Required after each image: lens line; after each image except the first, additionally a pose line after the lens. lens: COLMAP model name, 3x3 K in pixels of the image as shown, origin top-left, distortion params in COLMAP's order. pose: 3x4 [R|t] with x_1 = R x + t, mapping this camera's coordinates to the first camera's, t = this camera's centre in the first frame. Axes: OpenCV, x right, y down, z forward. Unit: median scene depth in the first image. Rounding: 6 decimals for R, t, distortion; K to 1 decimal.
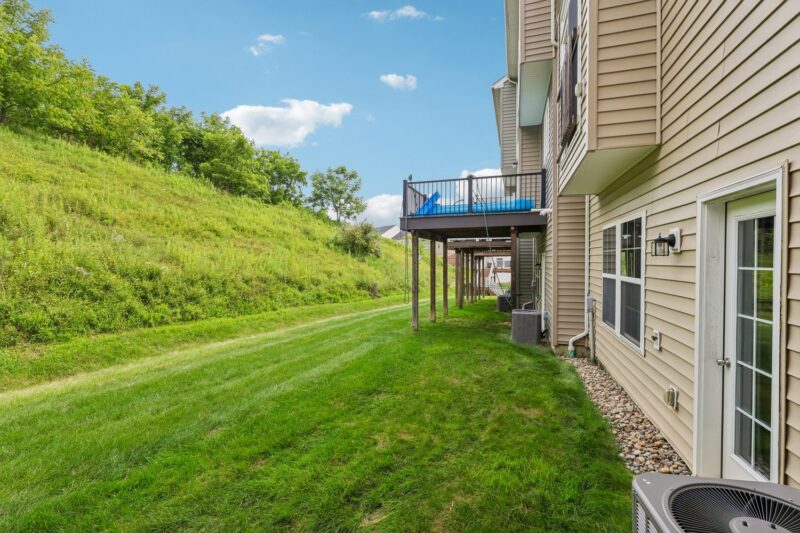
lens RADIAL K [[369.8, 0, 400.0], [0, 369.8, 266.5], [0, 0, 1]] dist [0.000348, -0.000045]
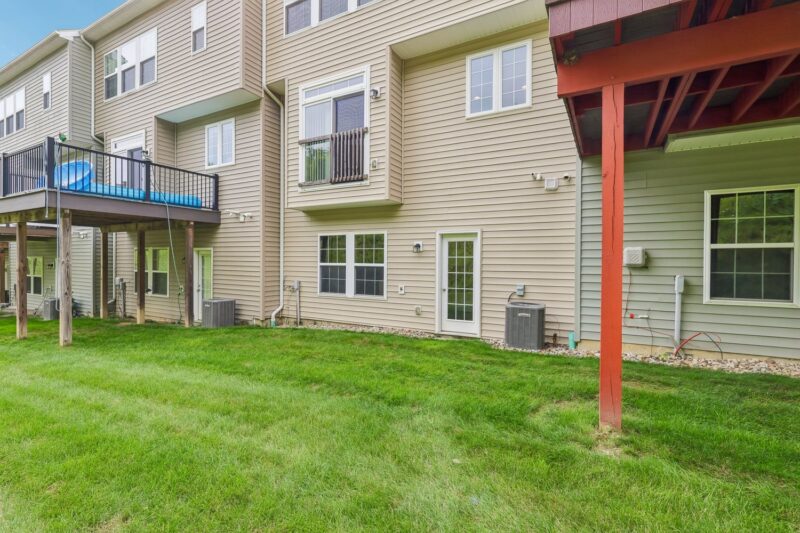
lens RADIAL K [[369.8, 0, 400.0], [0, 369.8, 266.5], [0, 0, 1]] dist [0.000348, -0.000045]
pose [[0.207168, -0.018604, 0.978129, -0.755987], [0.010614, 0.999803, 0.016768, 0.009375], [-0.978248, 0.006908, 0.207324, 0.274077]]
